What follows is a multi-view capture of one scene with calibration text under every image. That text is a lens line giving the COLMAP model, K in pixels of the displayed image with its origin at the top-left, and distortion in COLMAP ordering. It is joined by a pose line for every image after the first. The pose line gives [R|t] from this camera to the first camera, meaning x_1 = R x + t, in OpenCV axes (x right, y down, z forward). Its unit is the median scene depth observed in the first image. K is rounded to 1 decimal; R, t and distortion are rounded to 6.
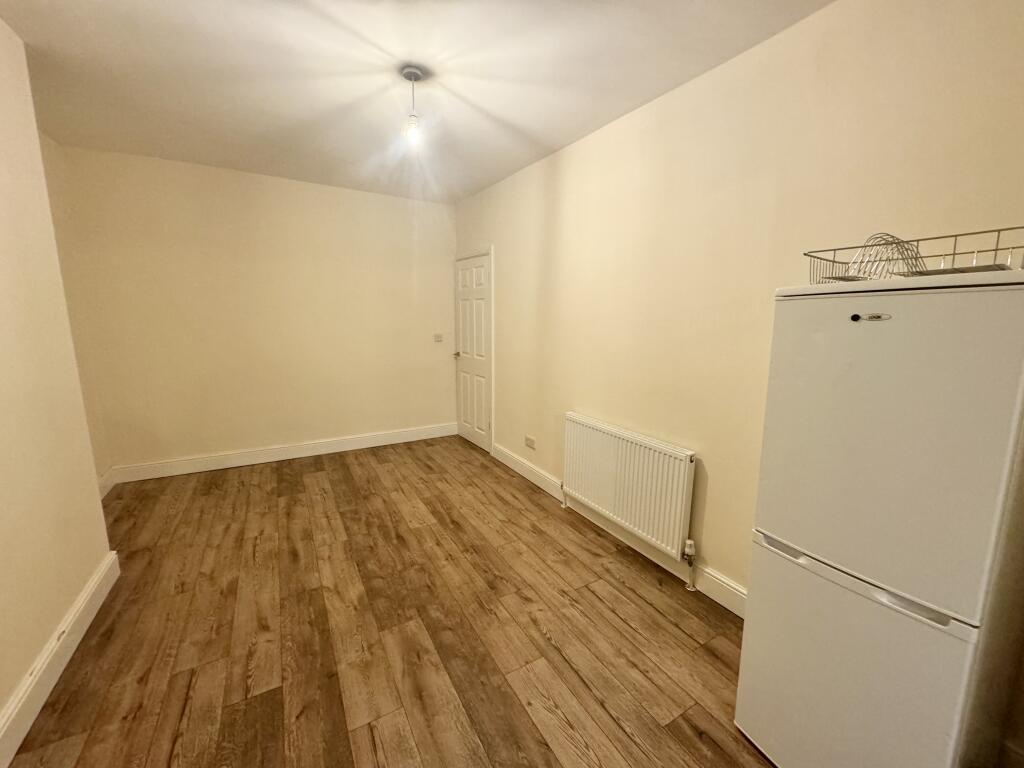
lens RADIAL K [[409.8, 0, 511.7], [0, 409.8, 382.2], [0, 0, 1]] dist [-0.000664, 0.000345]
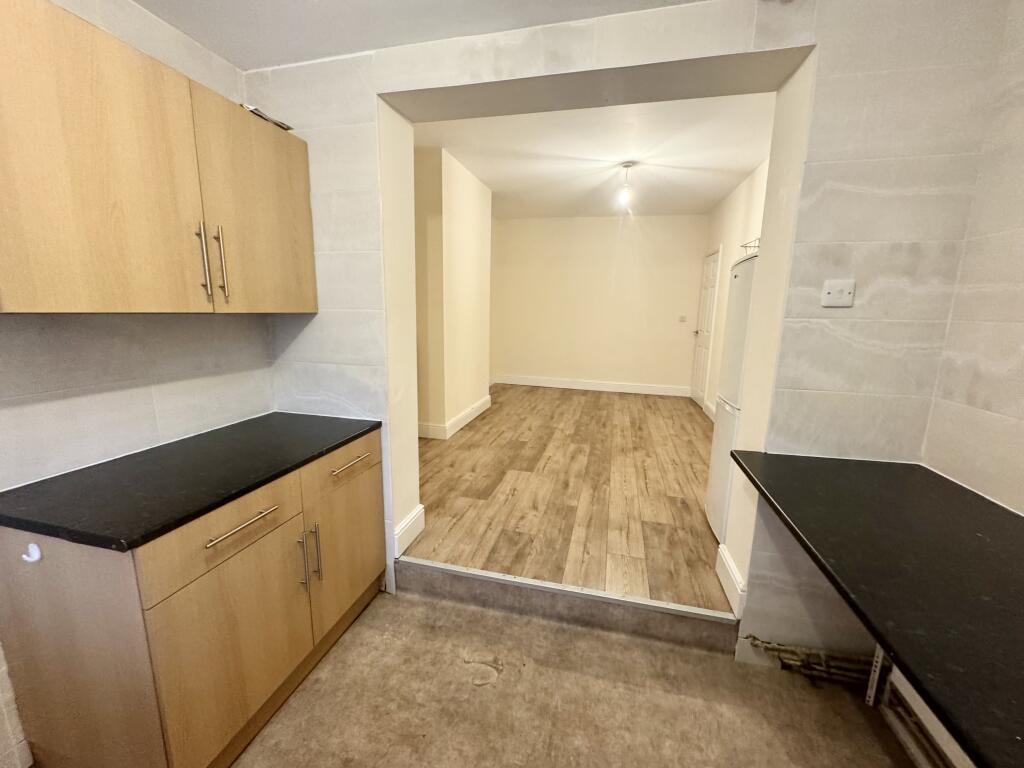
lens RADIAL K [[409.8, 0, 514.1], [0, 409.8, 383.8], [0, 0, 1]] dist [-0.000664, 0.000345]
pose [[0.719005, 0.129200, -0.682890, 0.785081], [-0.127853, 0.990389, 0.052763, 0.213950], [0.683143, 0.049373, 0.728613, -0.674026]]
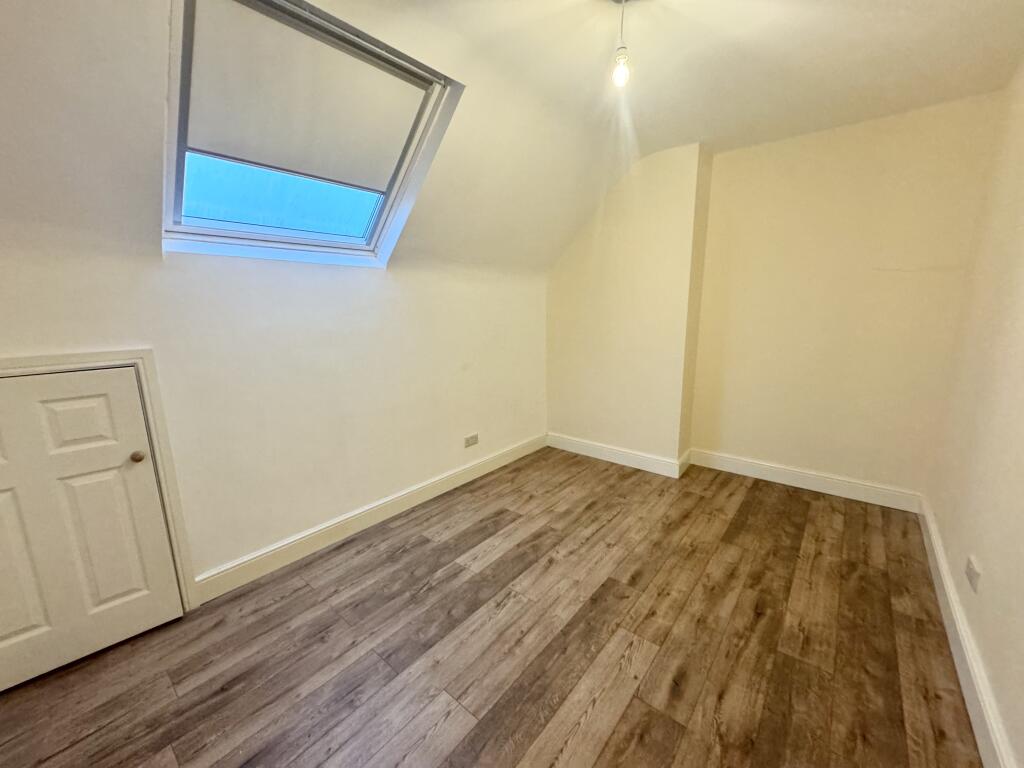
lens RADIAL K [[409.8, 0, 514.3], [0, 409.8, 384.1], [0, 0, 1]] dist [-0.000664, 0.000345]
pose [[-0.361001, -0.184645, 0.914103, -0.910405], [0.163803, 0.952409, 0.257072, -0.339426], [-0.918067, 0.242536, -0.313575, 1.968382]]
